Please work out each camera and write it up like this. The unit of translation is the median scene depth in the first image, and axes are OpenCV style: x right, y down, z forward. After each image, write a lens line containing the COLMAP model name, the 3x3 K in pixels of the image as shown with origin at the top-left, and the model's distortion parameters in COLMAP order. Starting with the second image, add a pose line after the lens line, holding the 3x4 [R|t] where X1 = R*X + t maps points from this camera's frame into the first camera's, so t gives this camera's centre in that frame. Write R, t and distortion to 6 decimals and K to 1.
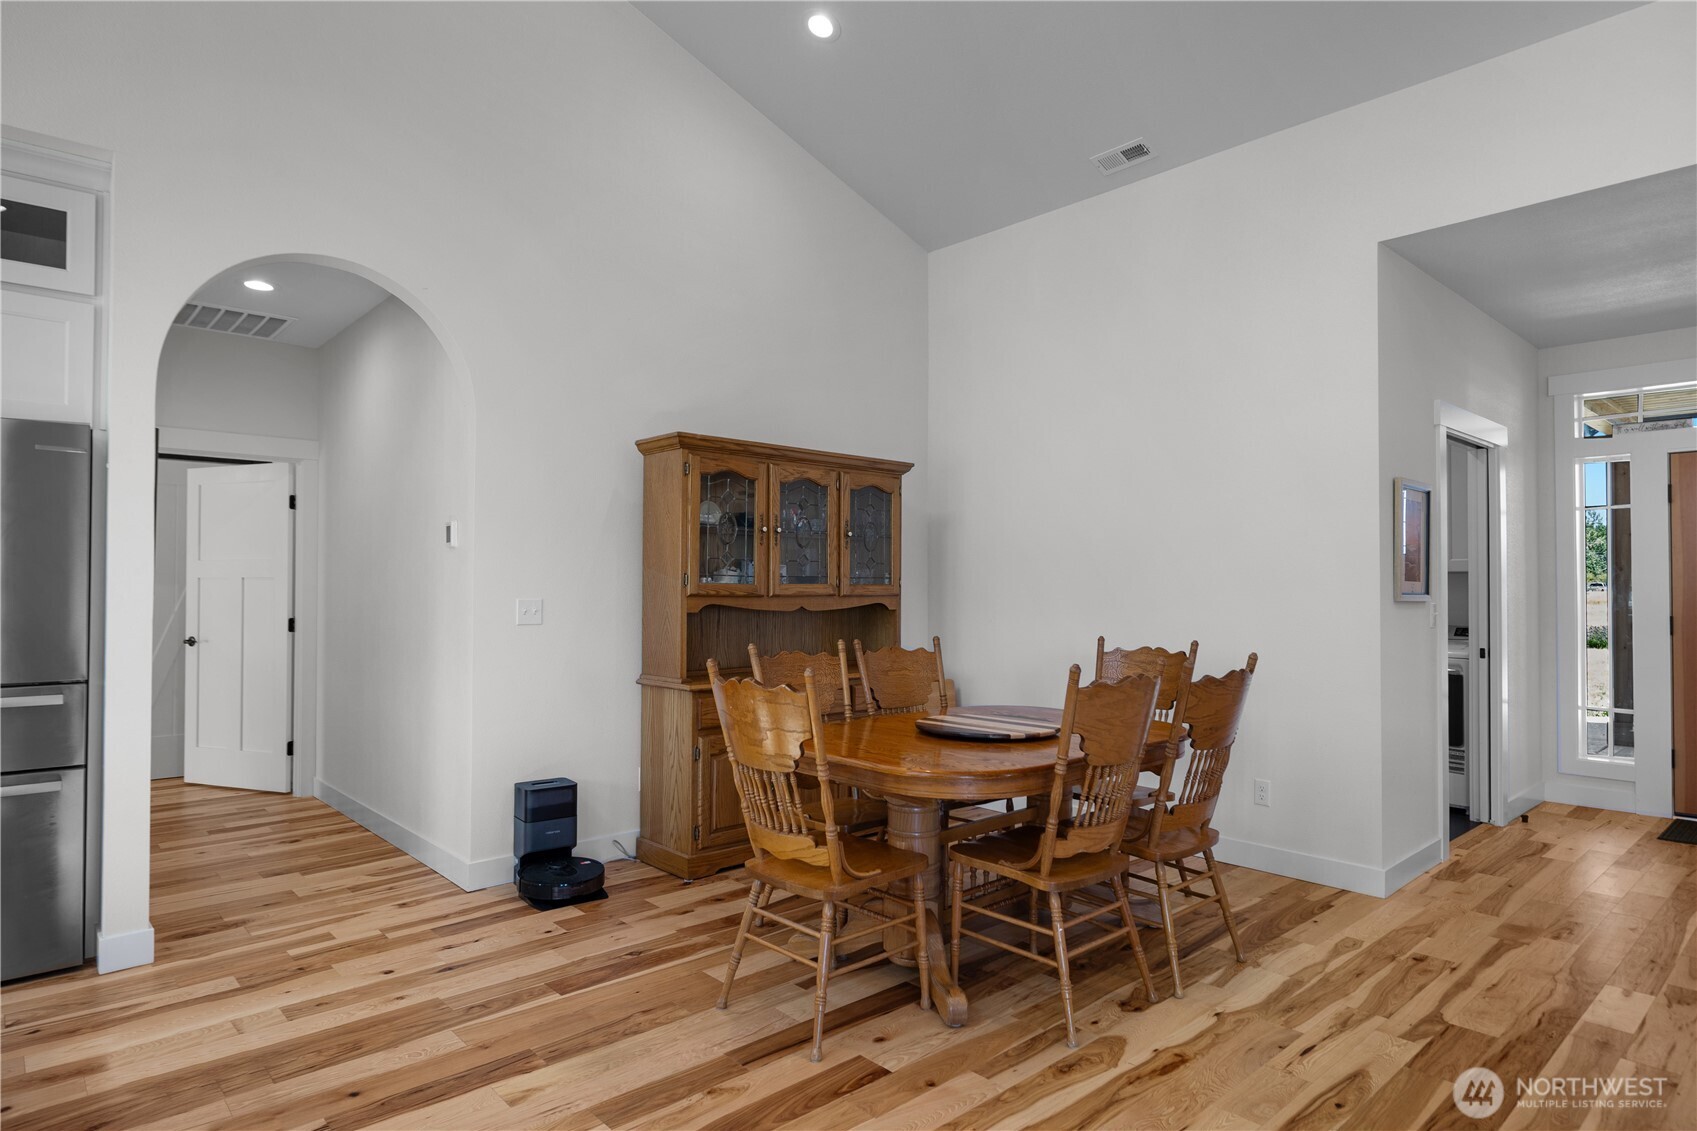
lens RADIAL K [[970.0, 0, 848.5], [0, 970.0, 565.5], [0, 0, 1]] dist [-0.000037, 0.001644]
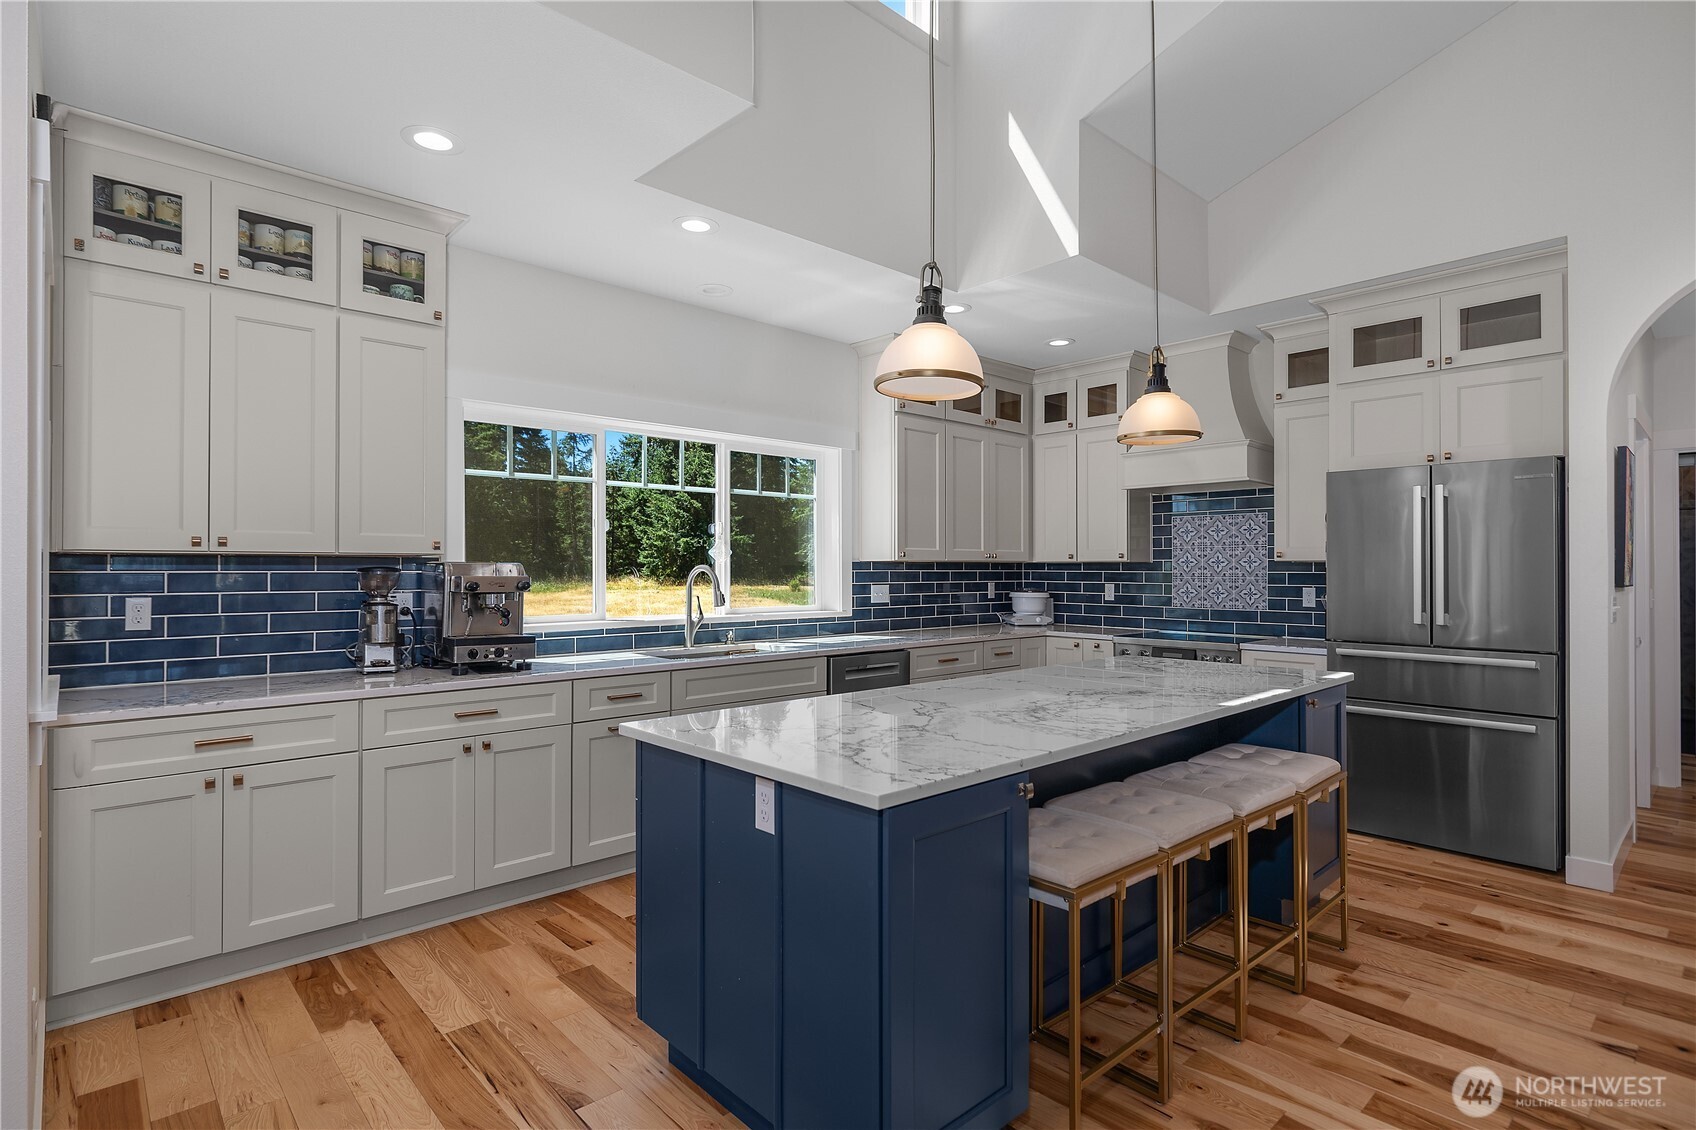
lens RADIAL K [[838.9, 0, 848.0], [0, 838.9, 565.0], [0, 0, 1]] dist [0.001223, 0.001187]
pose [[0.009661, -0.011954, -0.999882, 0.351832], [0.014553, 0.999824, -0.011812, 0.002200], [0.999847, -0.014437, 0.009834, 0.055455]]
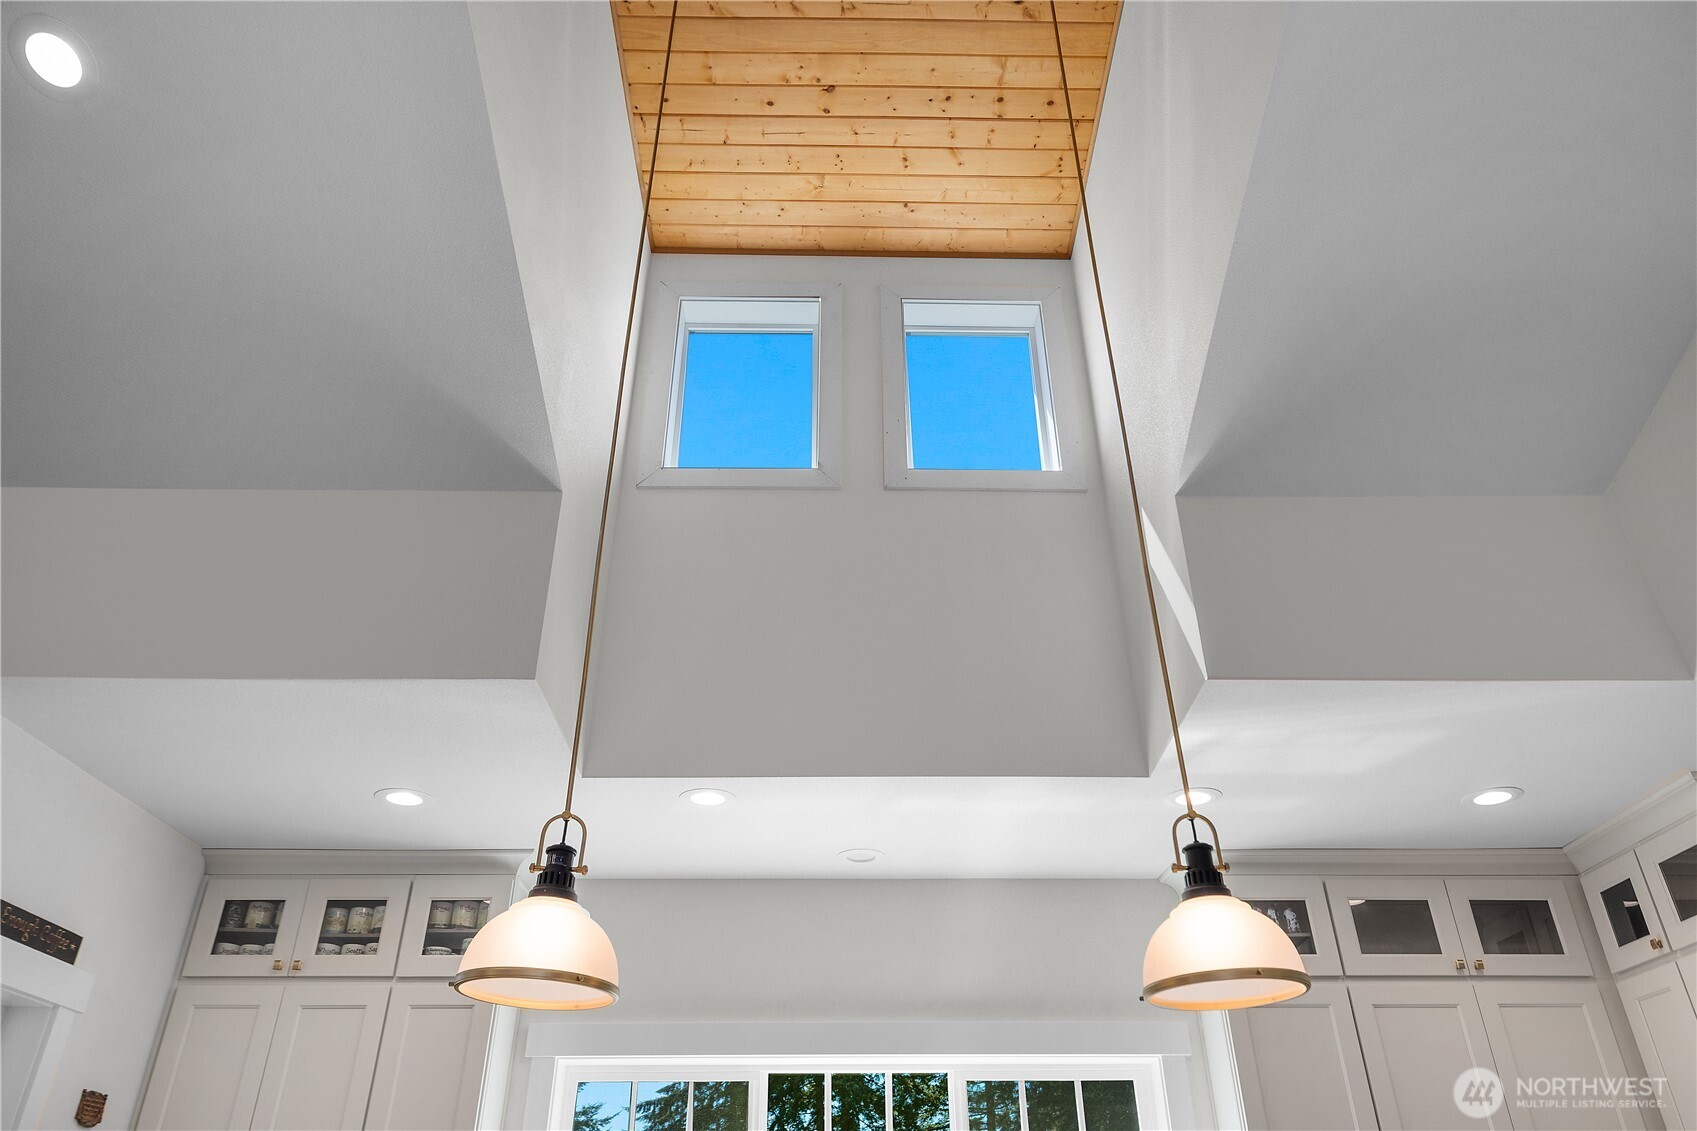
lens RADIAL K [[1130.9, 0, 848.5], [0, 1130.9, 565.5], [0, 0, 1]] dist [-0.001260, -0.000034]
pose [[-0.662765, -0.406138, -0.629122, -0.023343], [0.008774, 0.835874, -0.548852, -0.003420], [0.748776, -0.369280, -0.550424, 0.822397]]
